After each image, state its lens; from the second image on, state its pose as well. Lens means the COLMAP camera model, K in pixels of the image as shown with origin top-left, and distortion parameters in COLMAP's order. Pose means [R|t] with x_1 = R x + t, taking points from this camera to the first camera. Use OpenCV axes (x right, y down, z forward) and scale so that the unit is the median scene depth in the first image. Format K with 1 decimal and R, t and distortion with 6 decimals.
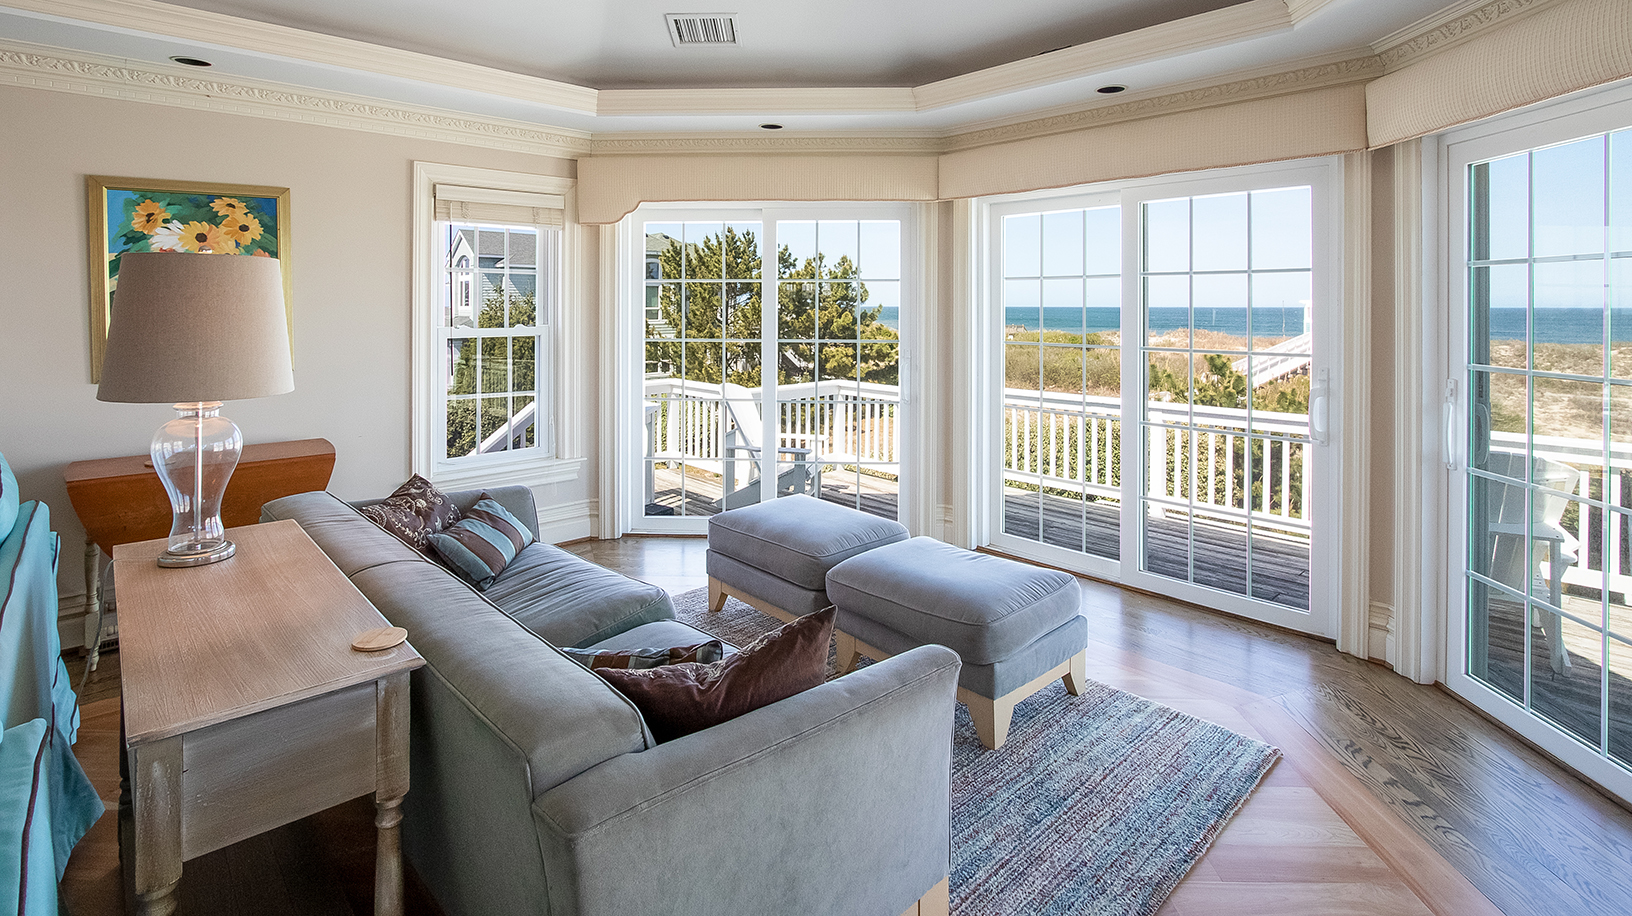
lens RADIAL K [[784.2, 0, 818.1], [0, 784.2, 355.8], [0, 0, 1]] dist [-0.012964, 0.000872]
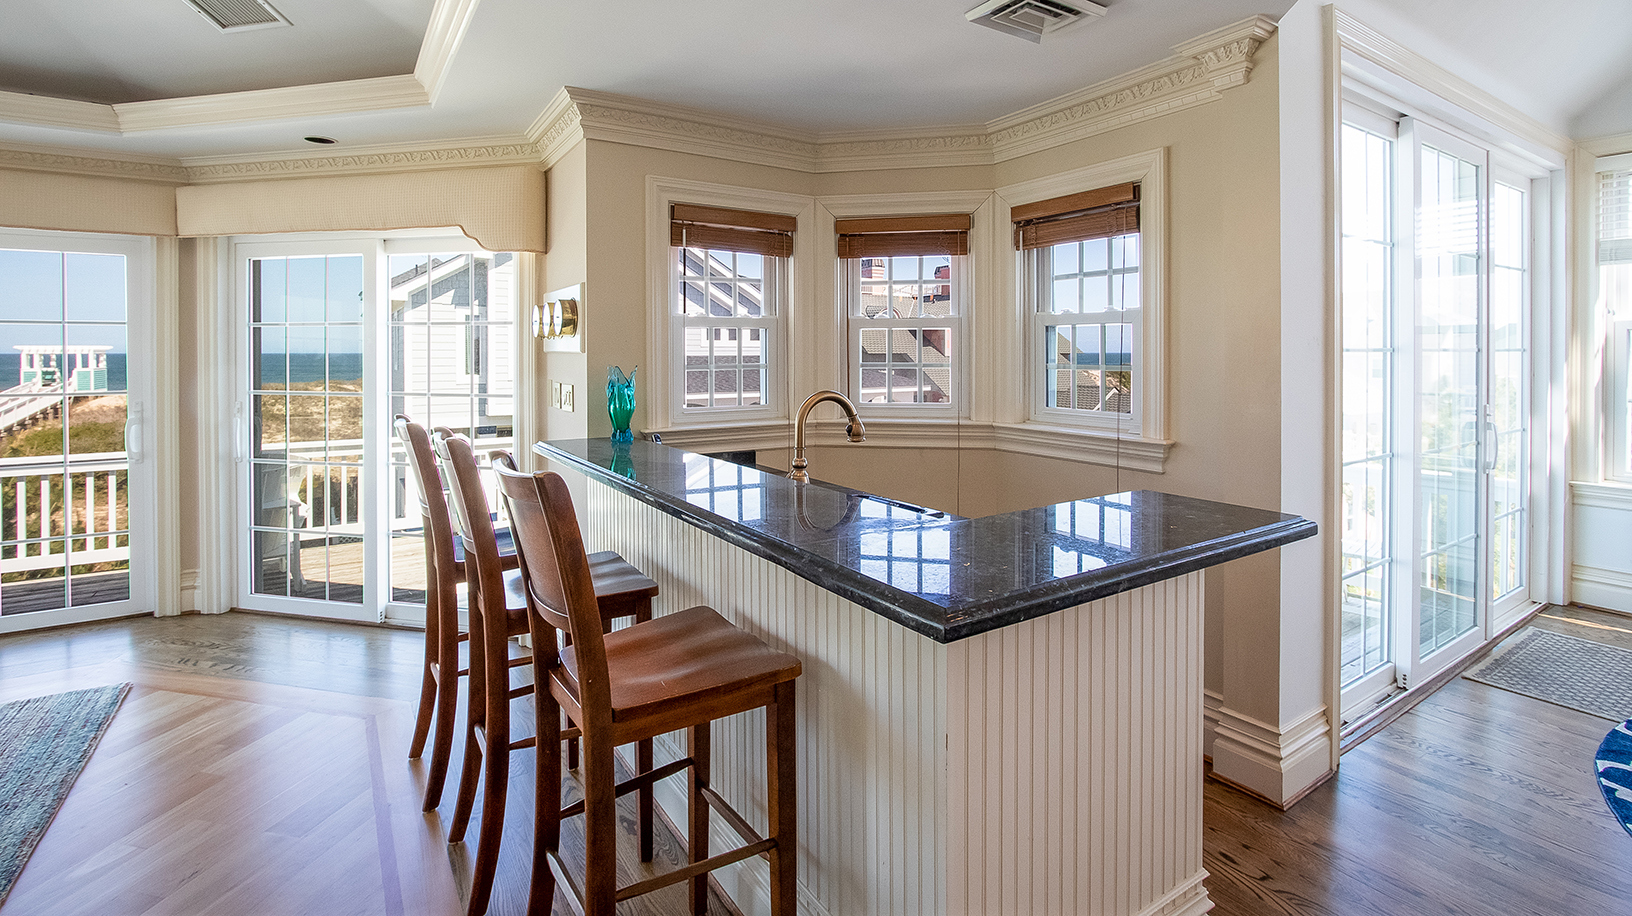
lens RADIAL K [[760.2, 0, 814.0], [0, 760.2, 282.3], [0, 0, 1]] dist [-0.014154, 0.000067]
pose [[0.191661, 0.087313, 0.977570, -0.354642], [0.066645, 0.992578, -0.101720, 0.020548], [-0.979196, 0.084646, 0.184420, -0.320222]]
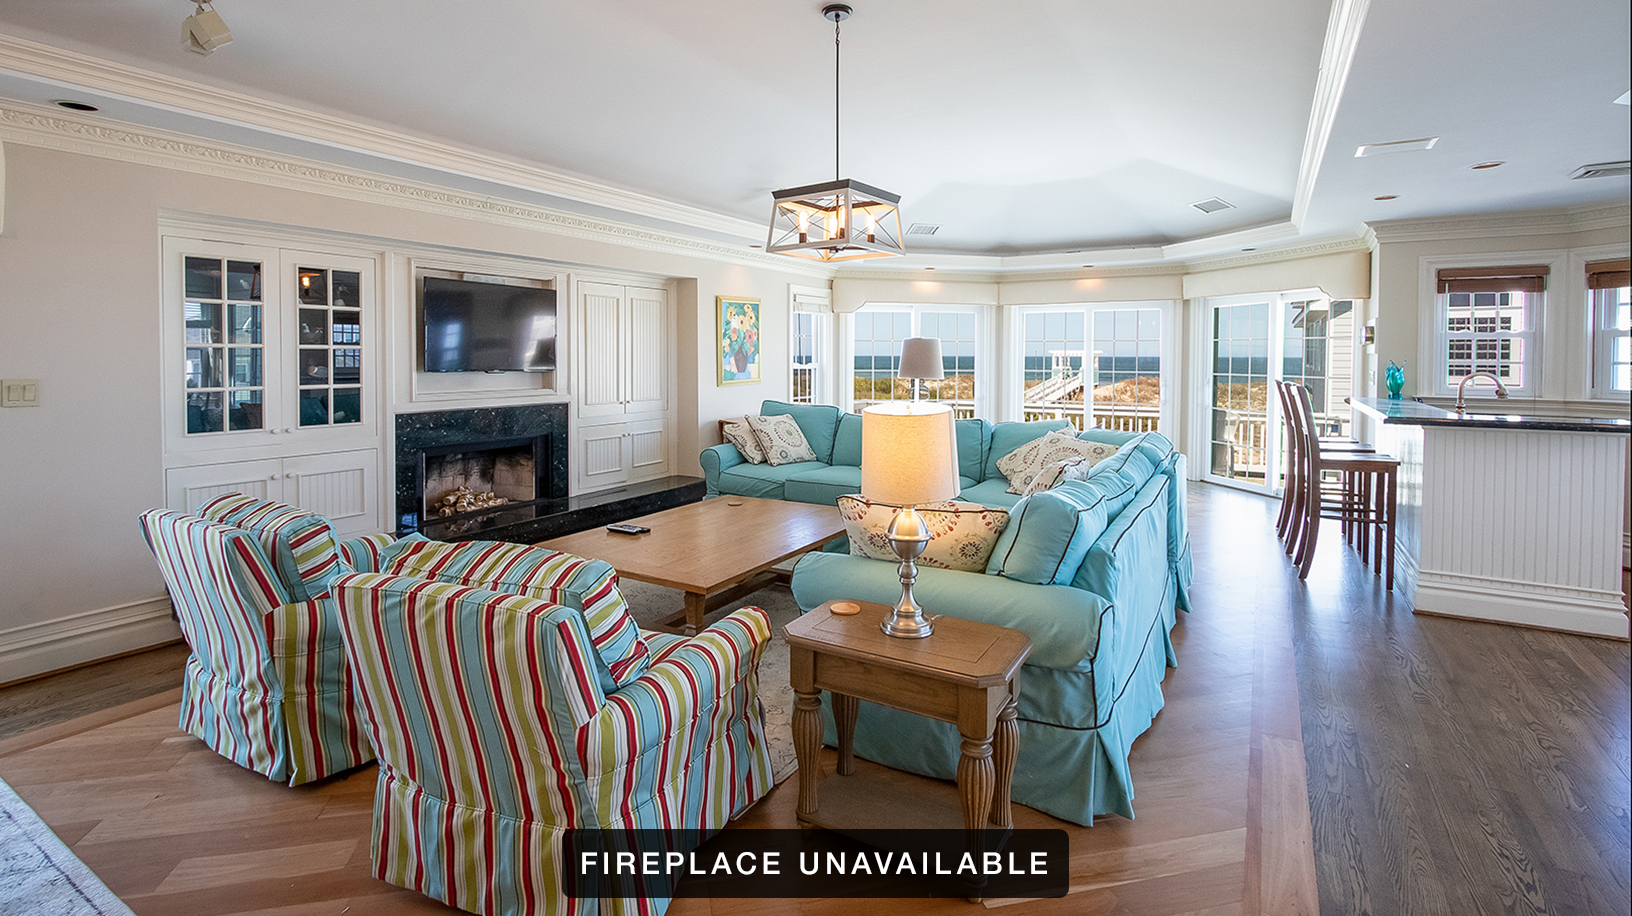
lens RADIAL K [[725.4, 0, 816.0], [0, 725.4, 458.0], [0, 0, 1]] dist [-0.011257, 0.000324]
pose [[0.966572, -0.035132, 0.253976, -1.209147], [0.015783, 0.996842, 0.077828, 0.084429], [-0.255908, -0.071218, 0.964074, -1.177248]]
